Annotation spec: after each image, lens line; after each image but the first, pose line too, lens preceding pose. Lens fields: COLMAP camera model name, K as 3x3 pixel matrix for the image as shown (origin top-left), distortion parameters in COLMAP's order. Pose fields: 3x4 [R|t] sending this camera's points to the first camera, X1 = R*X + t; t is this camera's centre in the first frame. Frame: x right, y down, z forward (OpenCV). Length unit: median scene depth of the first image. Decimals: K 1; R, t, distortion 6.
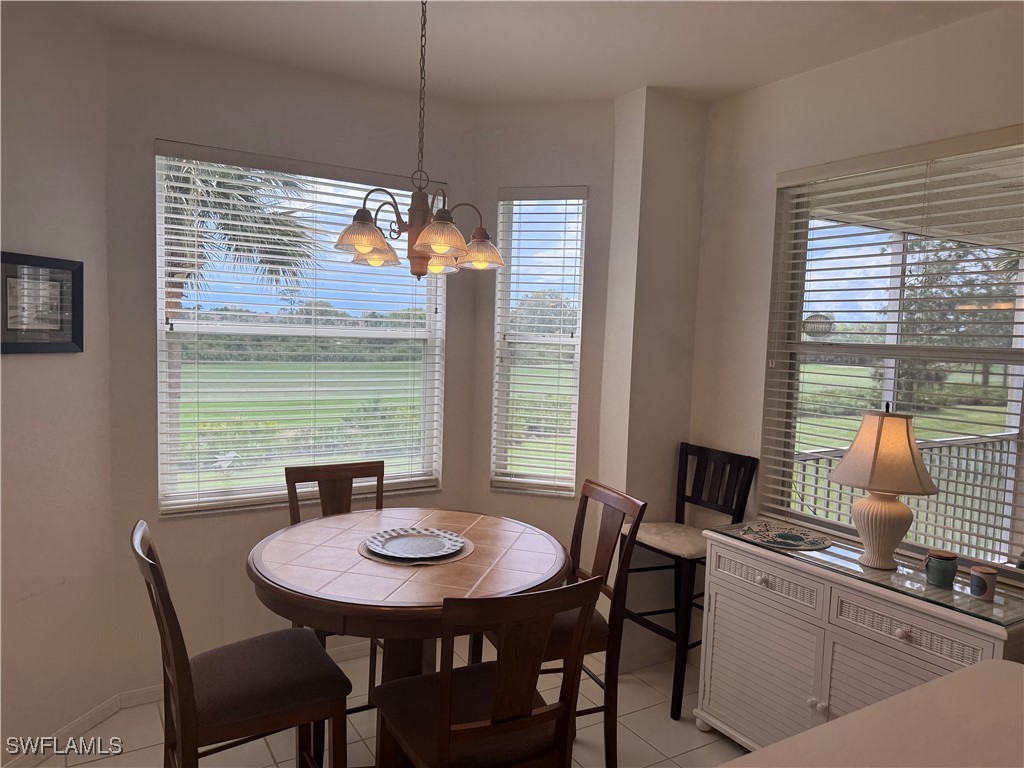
lens RADIAL K [[719.0, 0, 511.6], [0, 719.0, 389.1], [0, 0, 1]] dist [0.088449, -0.101759]
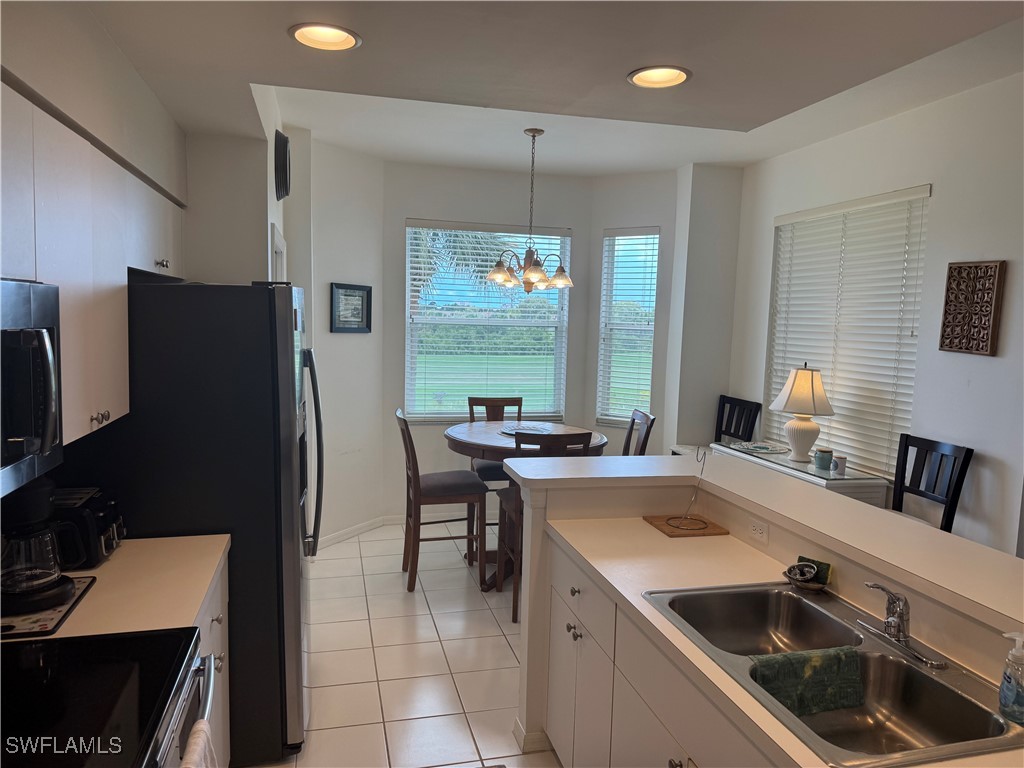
lens RADIAL K [[719.0, 0, 512.4], [0, 719.0, 386.6], [0, 0, 1]] dist [0.088449, -0.101759]
pose [[0.957326, 0.021743, -0.288192, 0.297438], [-0.020044, 0.999760, 0.008846, 0.061156], [0.288315, -0.002692, 0.957532, -0.657535]]
